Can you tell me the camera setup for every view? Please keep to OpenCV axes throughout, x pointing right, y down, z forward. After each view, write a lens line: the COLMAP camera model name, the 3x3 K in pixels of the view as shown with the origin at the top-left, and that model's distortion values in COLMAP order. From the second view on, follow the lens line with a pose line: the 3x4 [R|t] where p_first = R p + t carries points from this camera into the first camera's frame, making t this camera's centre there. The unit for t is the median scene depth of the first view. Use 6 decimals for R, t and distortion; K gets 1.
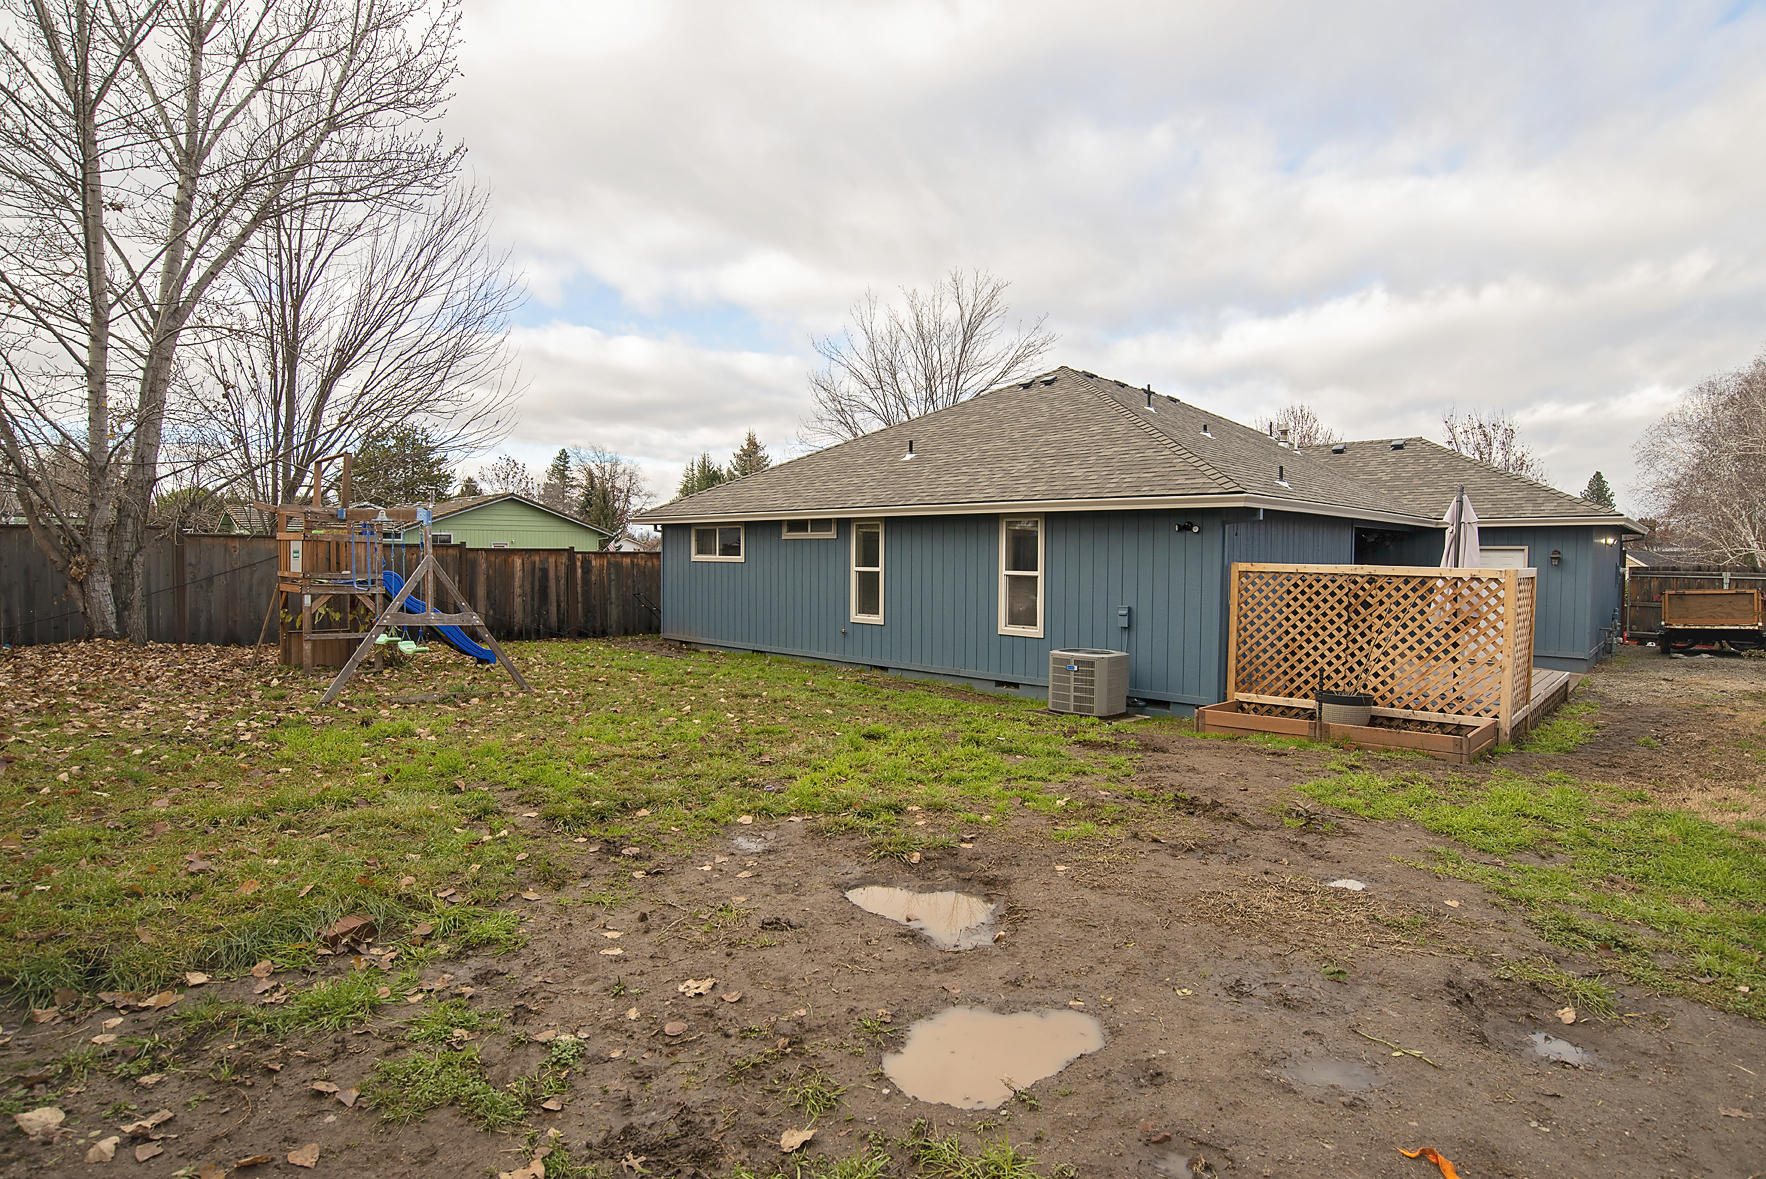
lens RADIAL K [[919.7, 0, 891.0], [0, 919.7, 590.5], [0, 0, 1]] dist [-0.068177, 0.022544]
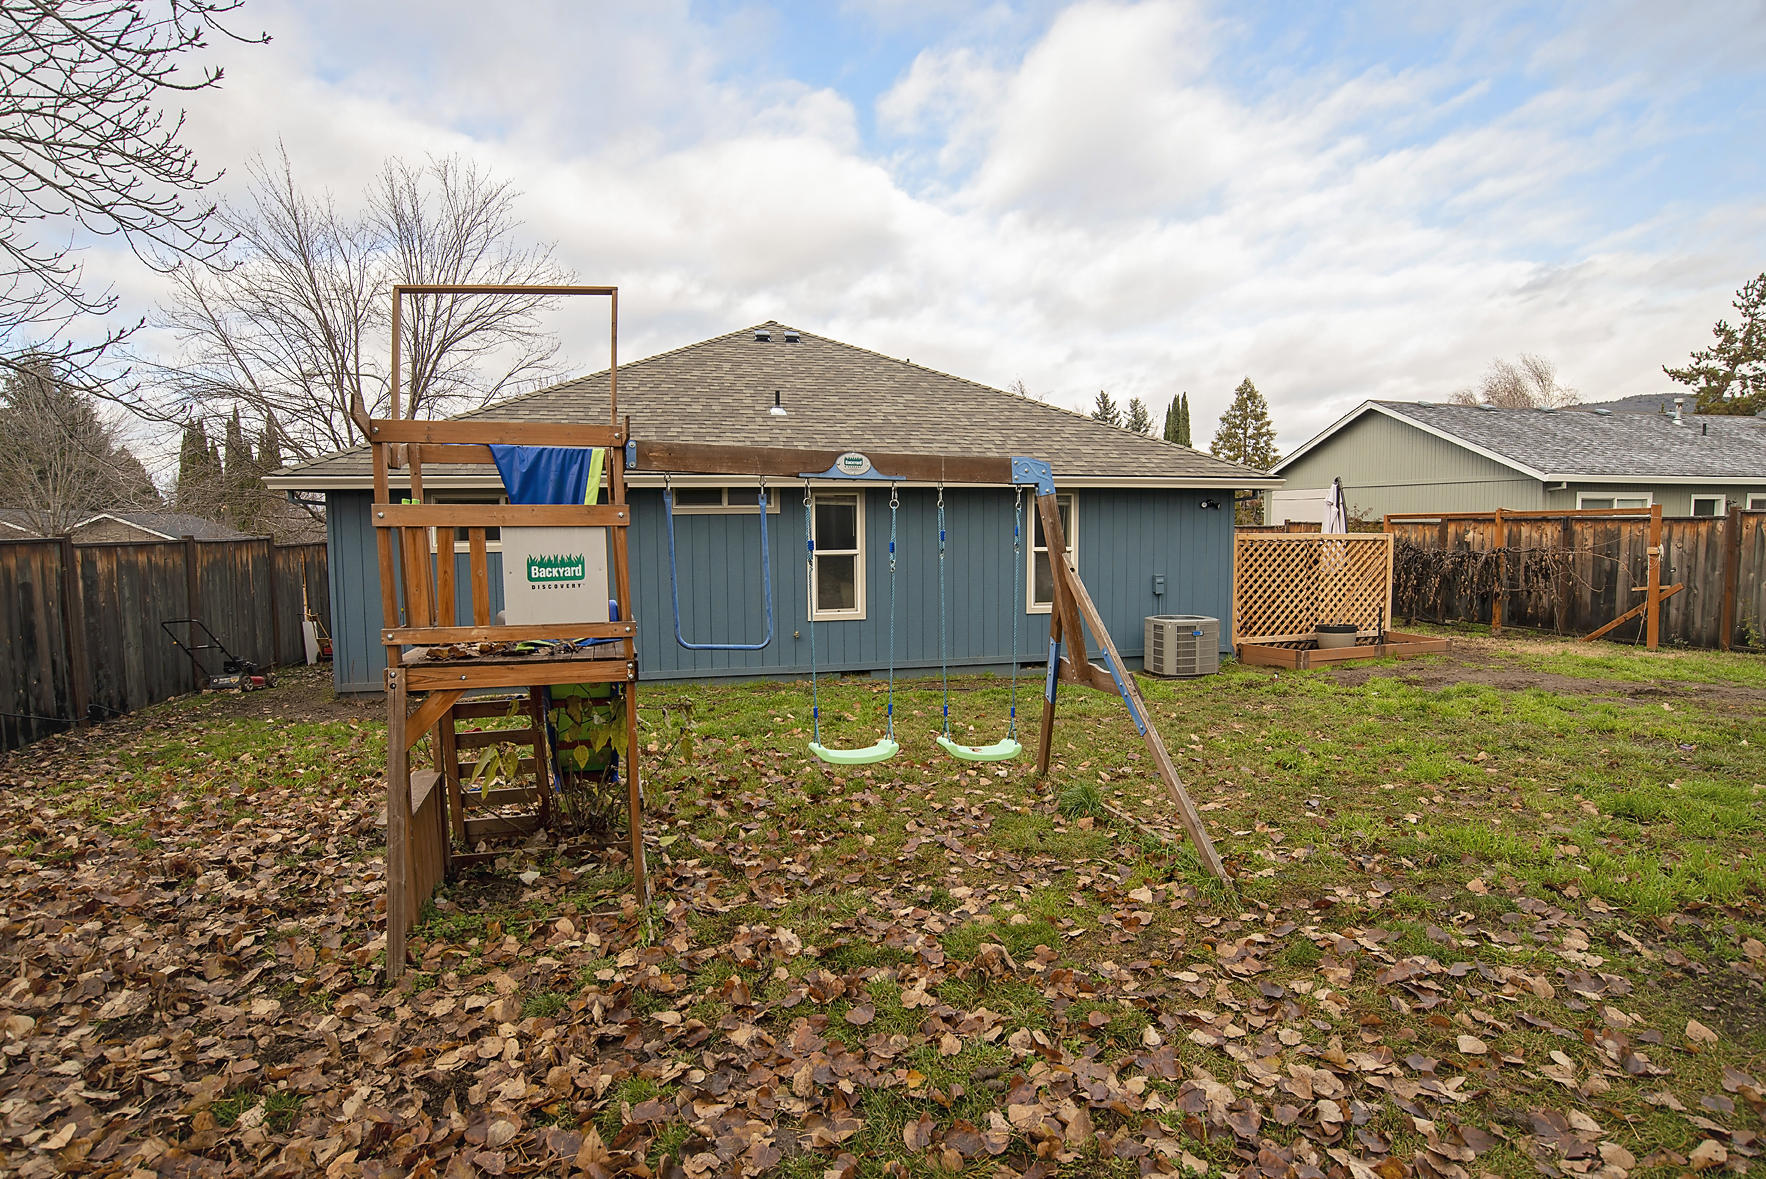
lens RADIAL K [[948.6, 0, 888.0], [0, 948.6, 584.3], [0, 0, 1]] dist [-0.073795, 0.026978]
pose [[0.532687, -0.070191, 0.843397, -0.656210], [0.044042, 0.997504, 0.055200, -0.036531], [-0.845166, 0.007741, 0.534448, 0.491185]]
